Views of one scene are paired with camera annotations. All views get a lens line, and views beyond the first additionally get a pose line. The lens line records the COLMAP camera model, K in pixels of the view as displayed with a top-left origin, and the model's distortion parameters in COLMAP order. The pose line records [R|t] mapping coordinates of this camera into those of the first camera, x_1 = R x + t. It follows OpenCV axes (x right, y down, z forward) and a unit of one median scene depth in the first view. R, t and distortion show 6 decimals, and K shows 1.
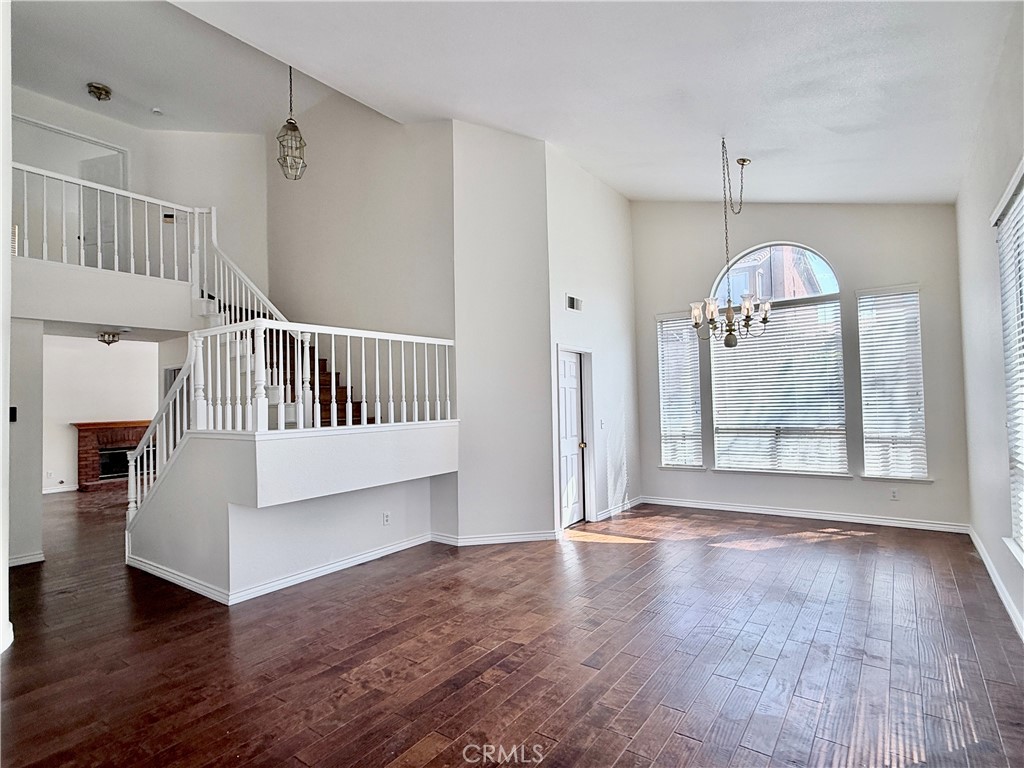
lens RADIAL K [[529.3, 0, 512.3], [0, 529.3, 383.7], [0, 0, 1]] dist [-0.006236, 0.000356]
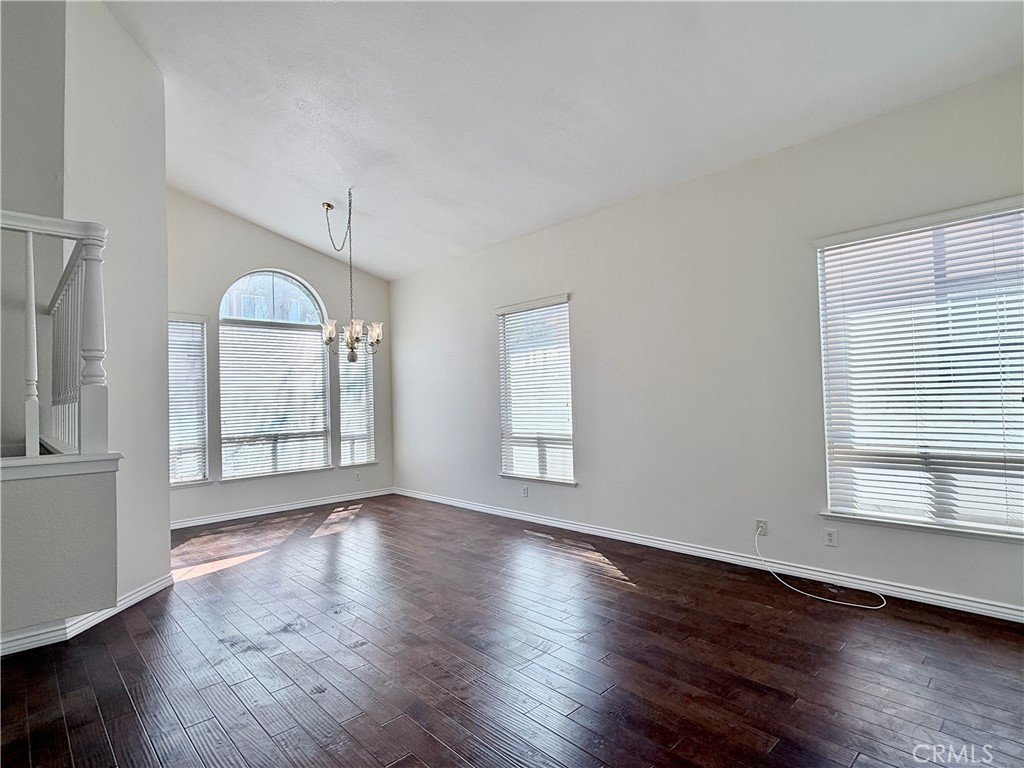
lens RADIAL K [[529.3, 0, 510.8], [0, 529.3, 384.4], [0, 0, 1]] dist [-0.006236, 0.000356]
pose [[0.181155, 0.047807, 0.982292, -0.573090], [-0.010040, 0.998856, -0.046762, 0.028132], [-0.983403, -0.001391, 0.181428, 0.341418]]
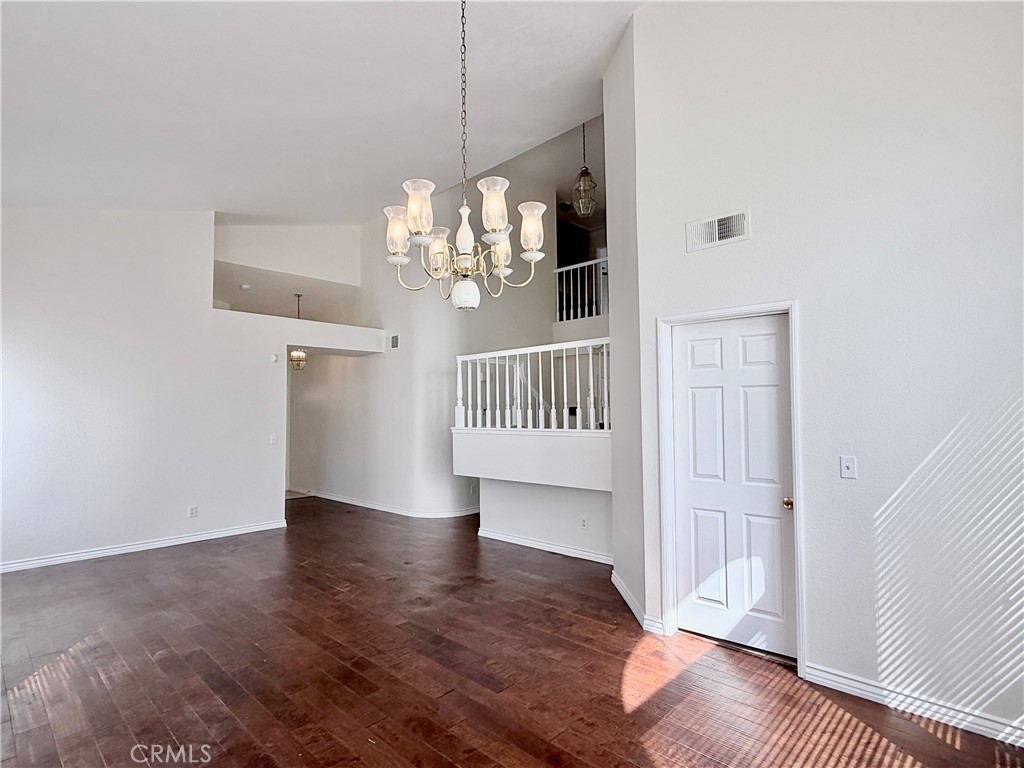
lens RADIAL K [[529.3, 0, 512.8], [0, 529.3, 387.0], [0, 0, 1]] dist [-0.006236, 0.000356]
pose [[-0.127903, -0.019060, -0.991604, 0.693681], [0.046595, 0.998596, -0.025204, 0.011389], [0.990692, -0.049428, -0.126835, 0.880523]]
